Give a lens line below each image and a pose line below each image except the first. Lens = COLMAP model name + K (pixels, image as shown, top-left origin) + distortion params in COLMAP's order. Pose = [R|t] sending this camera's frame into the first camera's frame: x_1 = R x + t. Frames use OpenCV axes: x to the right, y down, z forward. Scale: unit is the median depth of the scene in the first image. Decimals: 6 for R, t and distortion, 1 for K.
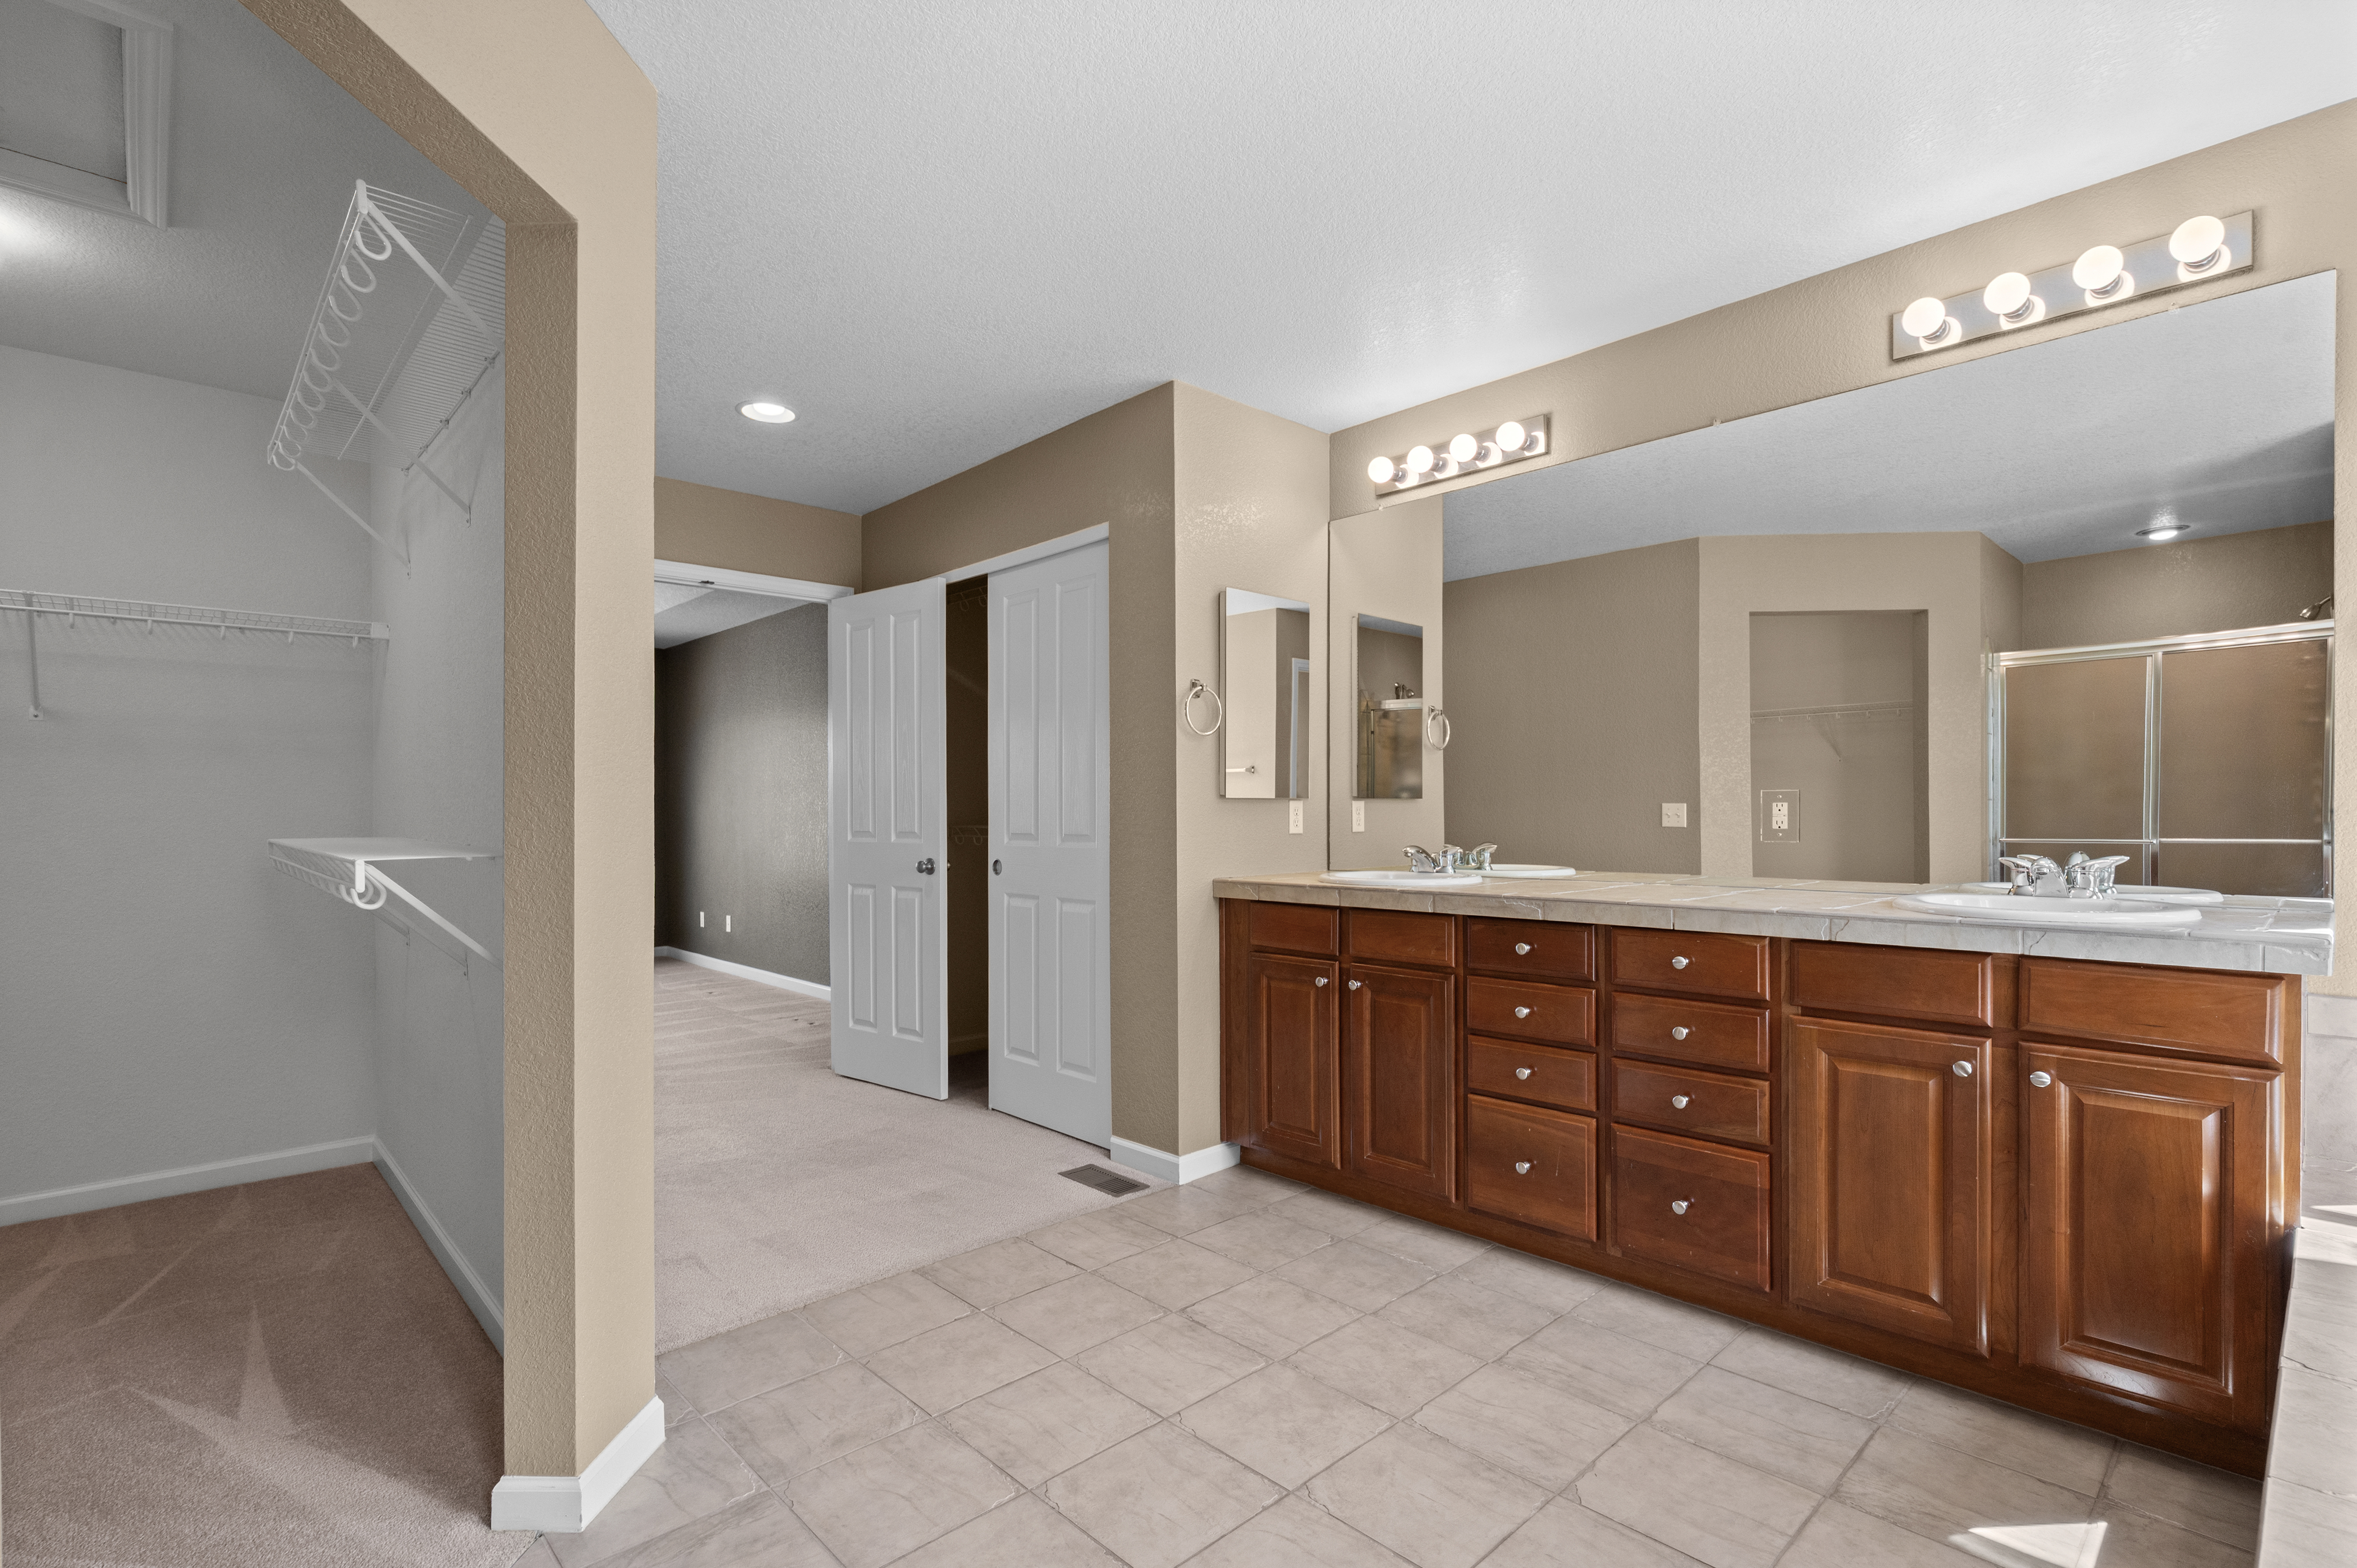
lens RADIAL K [[1089.1, 0, 1179.3], [0, 1089.1, 808.9], [0, 0, 1]] dist [-0.000564, -0.001030]
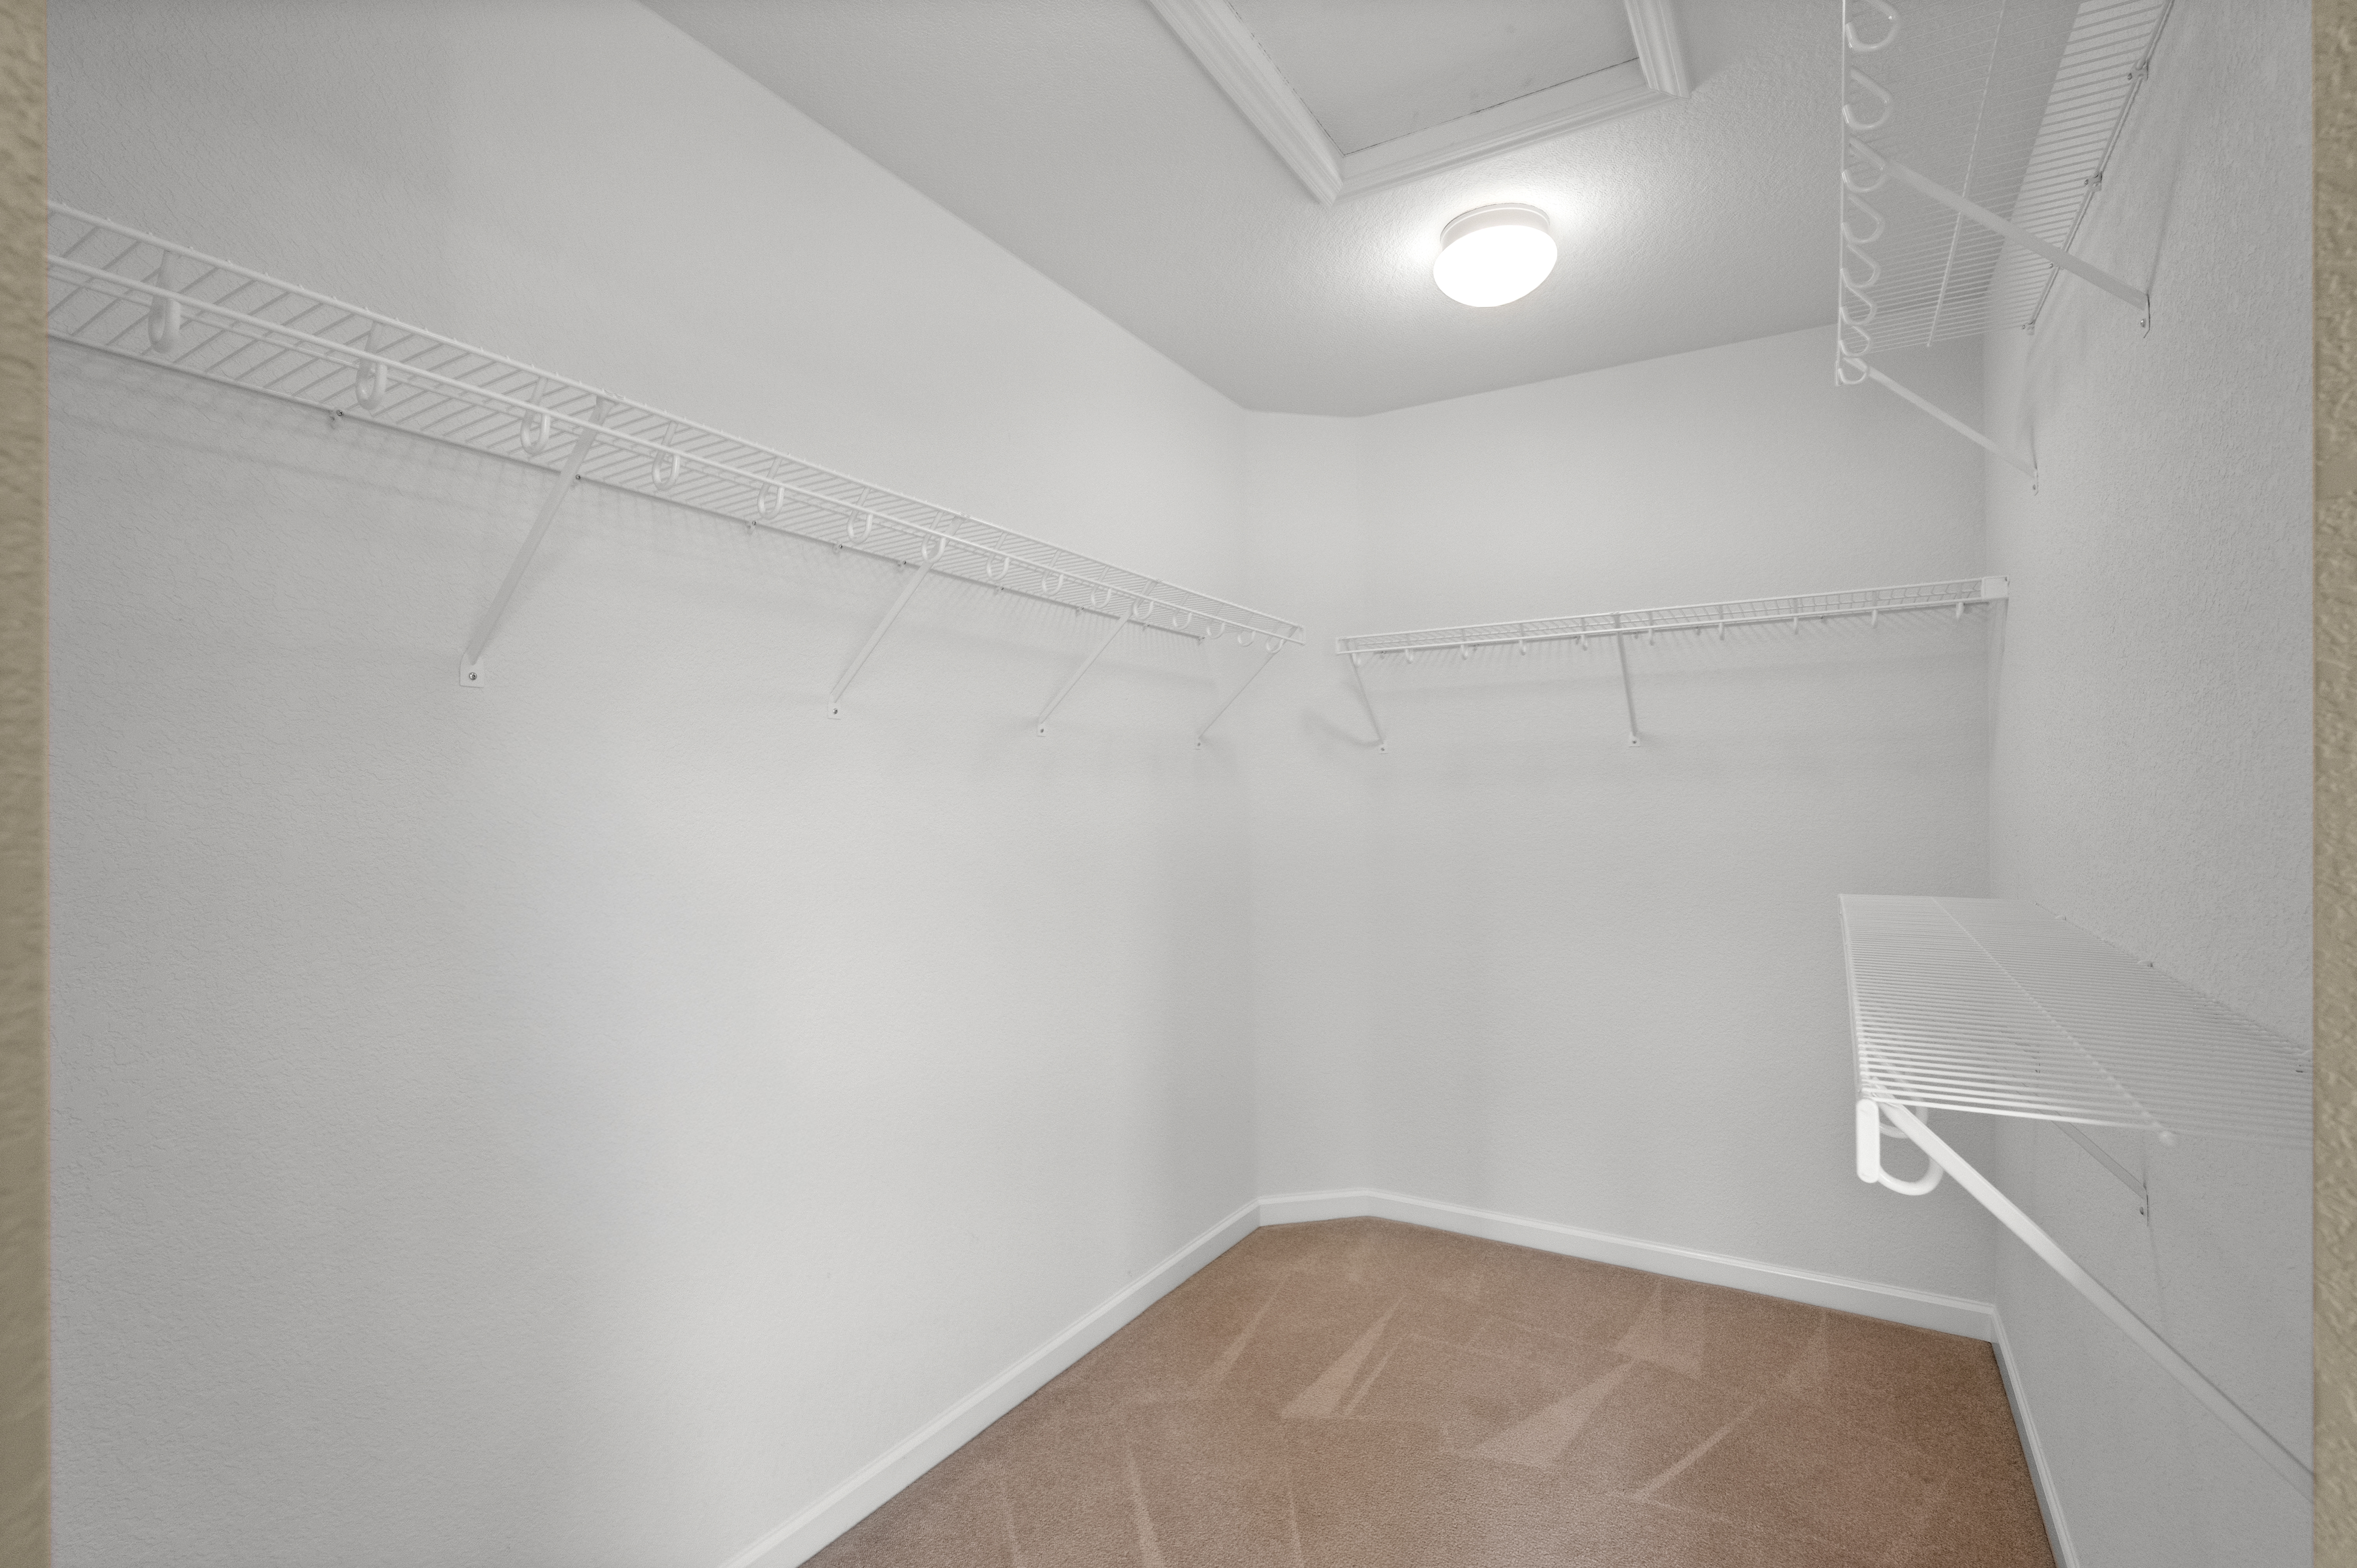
lens RADIAL K [[1089.1, 0, 1179.3], [0, 1089.1, 808.9], [0, 0, 1]] dist [-0.000564, -0.001030]
pose [[0.264928, 0.016200, -0.964132, -0.248179], [0.013648, 0.999696, 0.020548, -0.054582], [0.964172, -0.018602, 0.264626, 0.378576]]
